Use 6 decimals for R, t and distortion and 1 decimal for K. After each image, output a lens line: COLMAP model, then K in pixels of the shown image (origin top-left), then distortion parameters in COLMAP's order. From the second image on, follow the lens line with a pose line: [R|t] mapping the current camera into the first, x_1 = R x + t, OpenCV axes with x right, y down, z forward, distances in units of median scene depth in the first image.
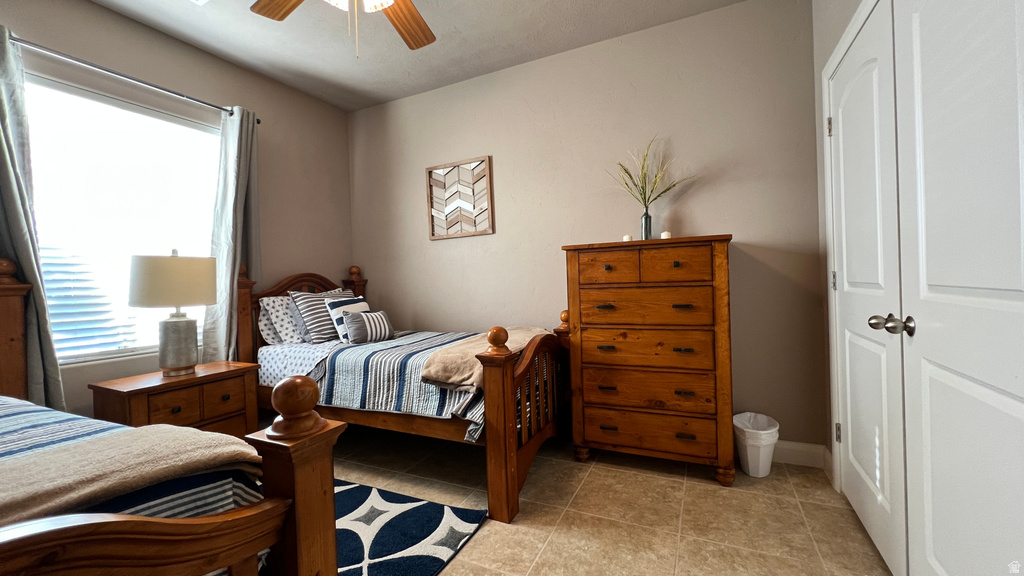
lens RADIAL K [[411.6, 0, 509.3], [0, 411.6, 284.2], [0, 0, 1]] dist [0.000366, 0.000345]
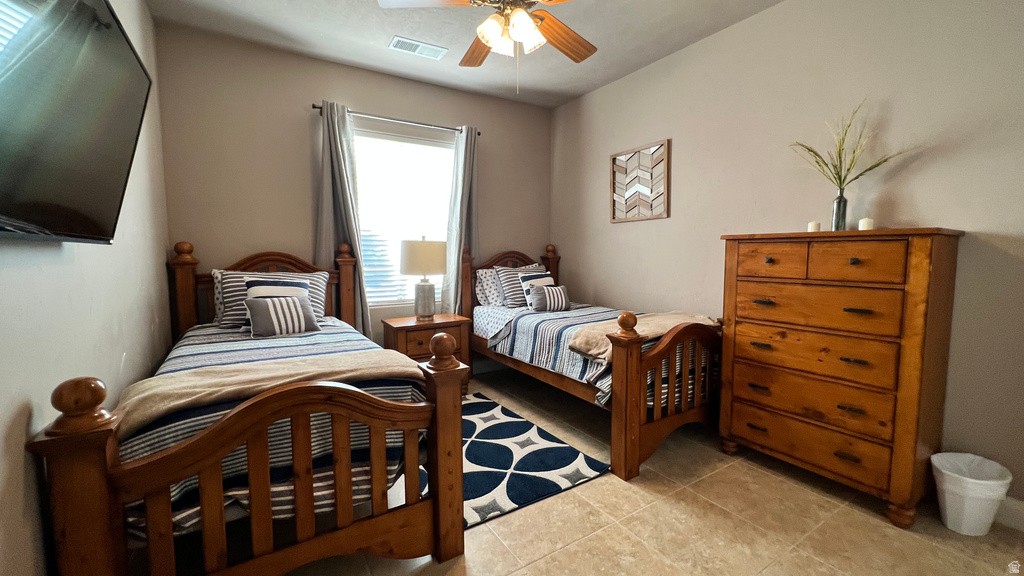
lens RADIAL K [[411.6, 0, 509.3], [0, 411.6, 284.2], [0, 0, 1]] dist [0.000366, 0.000345]
pose [[0.849214, 0.071778, -0.523148, 0.231059], [-0.028916, 0.995553, 0.089656, -0.053189], [0.527257, -0.061010, 0.847513, -0.099229]]
